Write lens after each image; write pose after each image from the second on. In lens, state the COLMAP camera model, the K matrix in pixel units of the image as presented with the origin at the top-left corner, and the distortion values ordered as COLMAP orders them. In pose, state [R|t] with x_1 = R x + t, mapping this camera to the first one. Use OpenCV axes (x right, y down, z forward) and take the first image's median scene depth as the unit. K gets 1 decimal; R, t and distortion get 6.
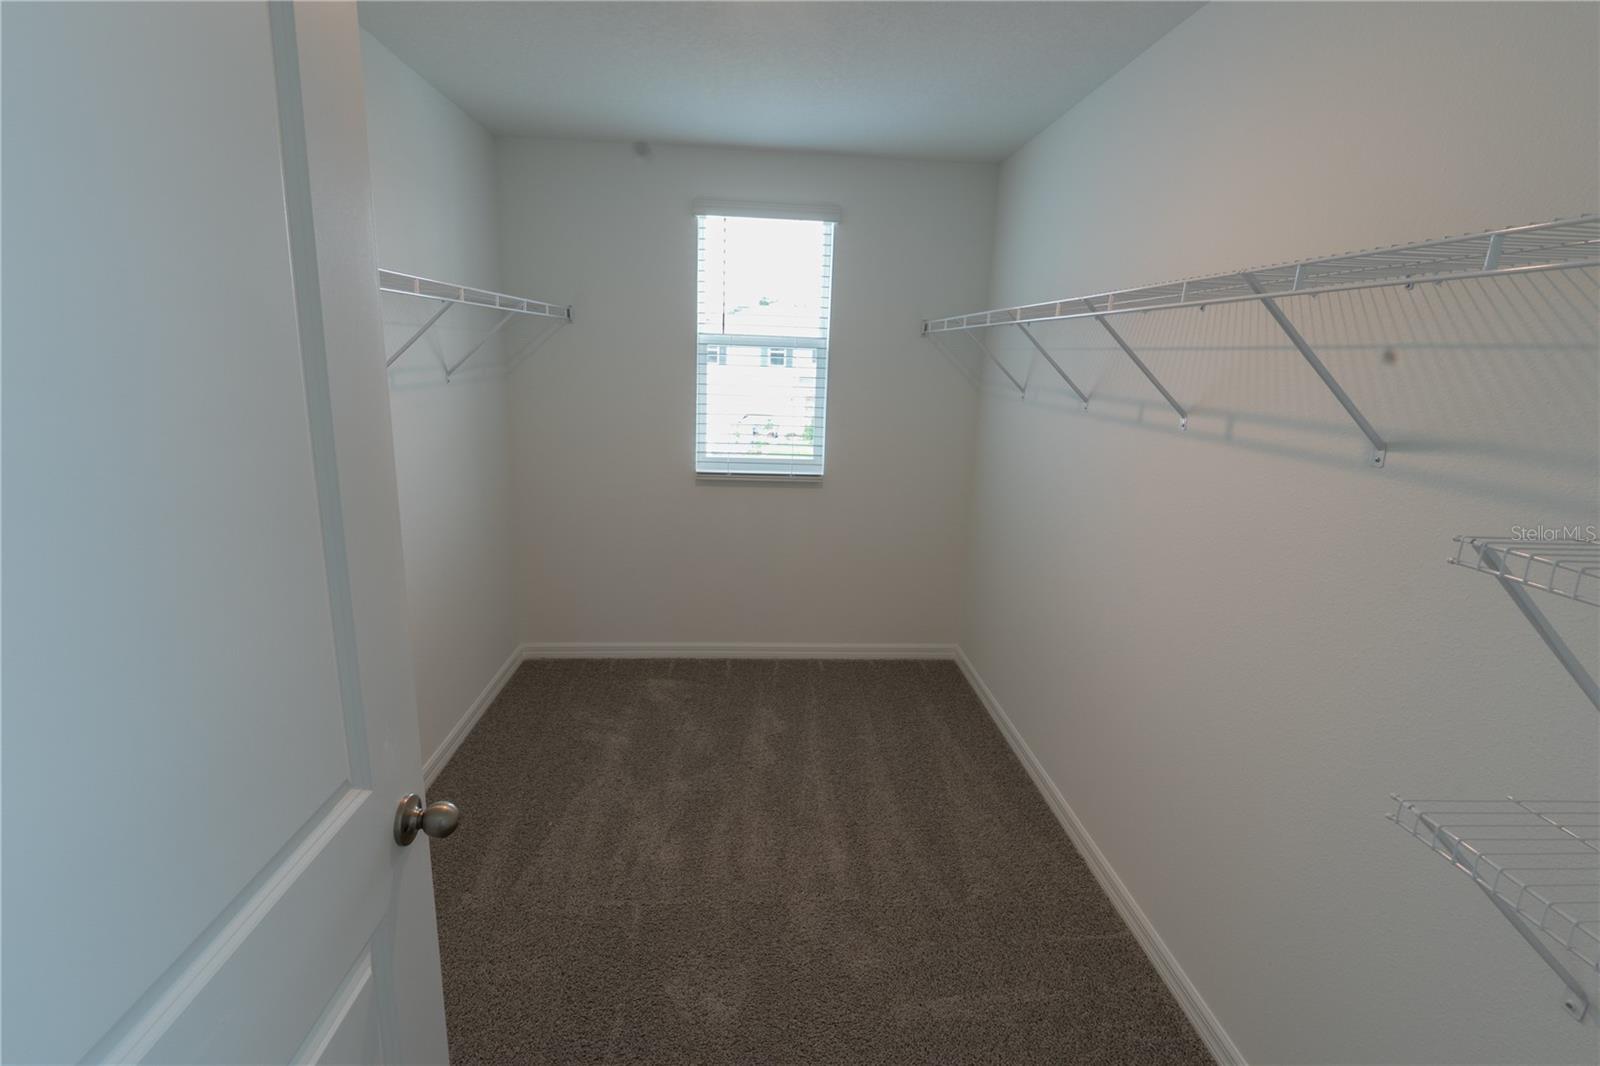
lens RADIAL K [[766.5, 0, 800.0], [0, 766.5, 533.0], [0, 0, 1]] dist [-0.008837, -0.000043]
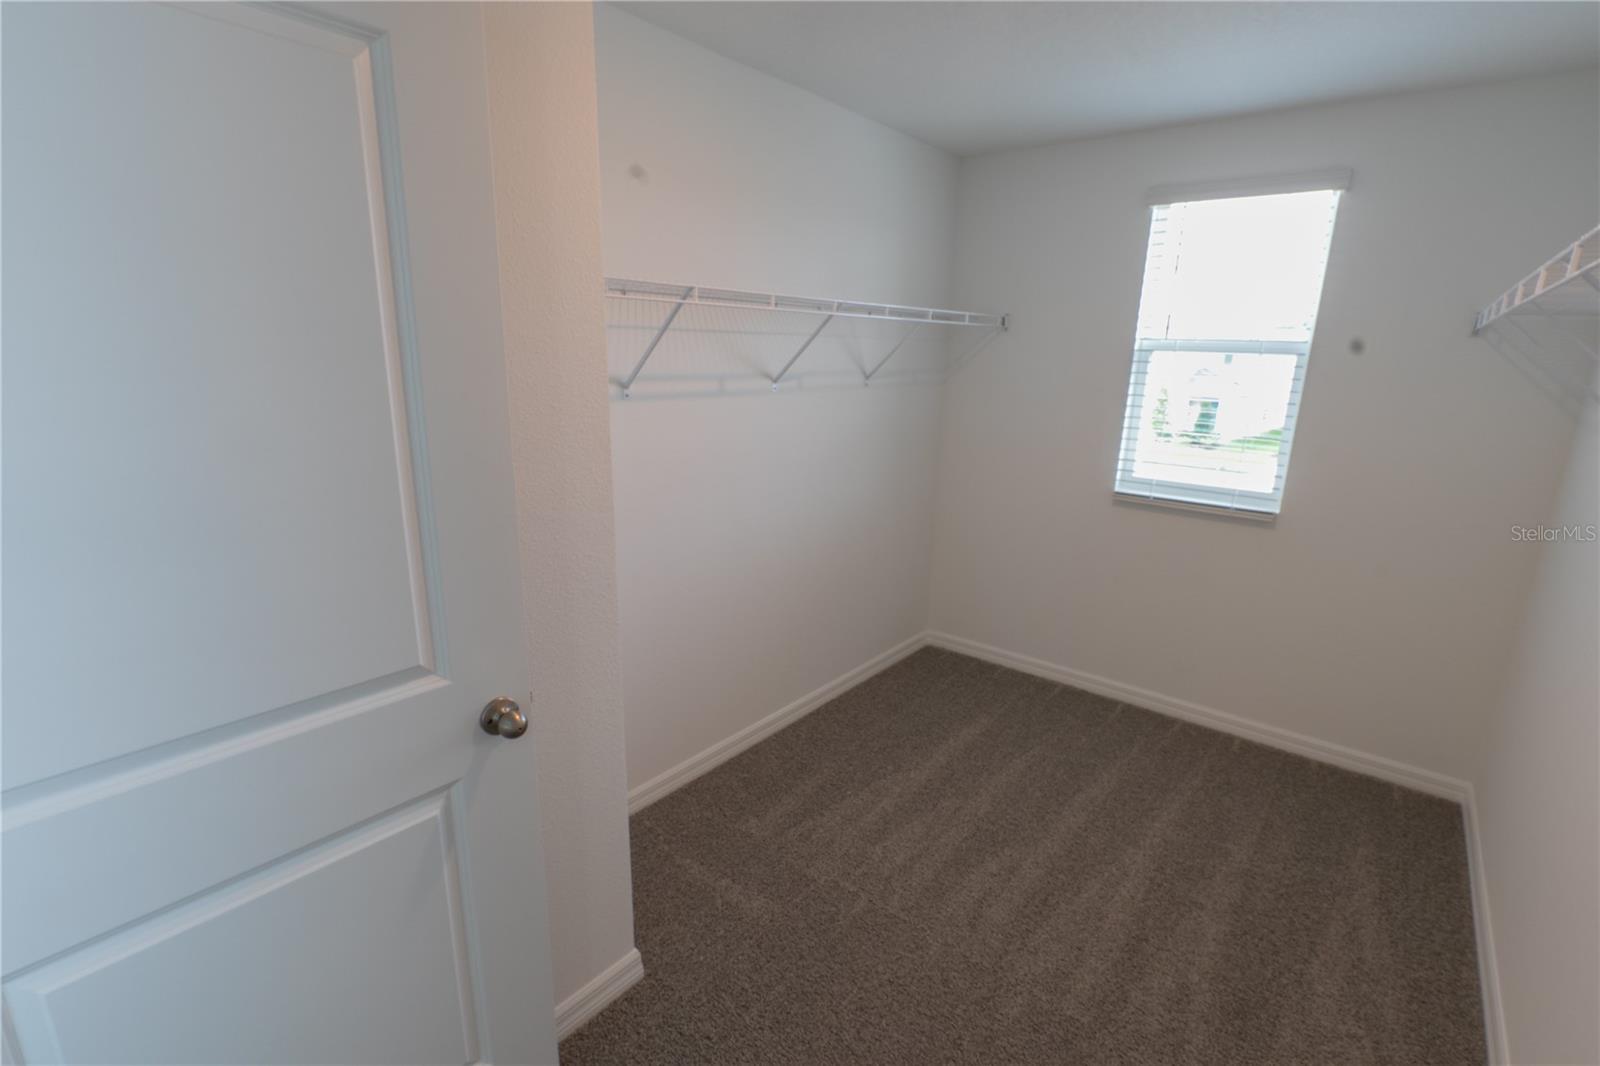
lens RADIAL K [[725.6, 0, 805.8], [0, 725.6, 533.1], [0, 0, 1]] dist [-0.005818, -0.000755]
pose [[0.732425, 0.154246, -0.663145, 0.187708], [-0.156265, 0.986082, 0.056769, -0.023390], [0.662672, 0.062047, 0.746335, 0.124030]]
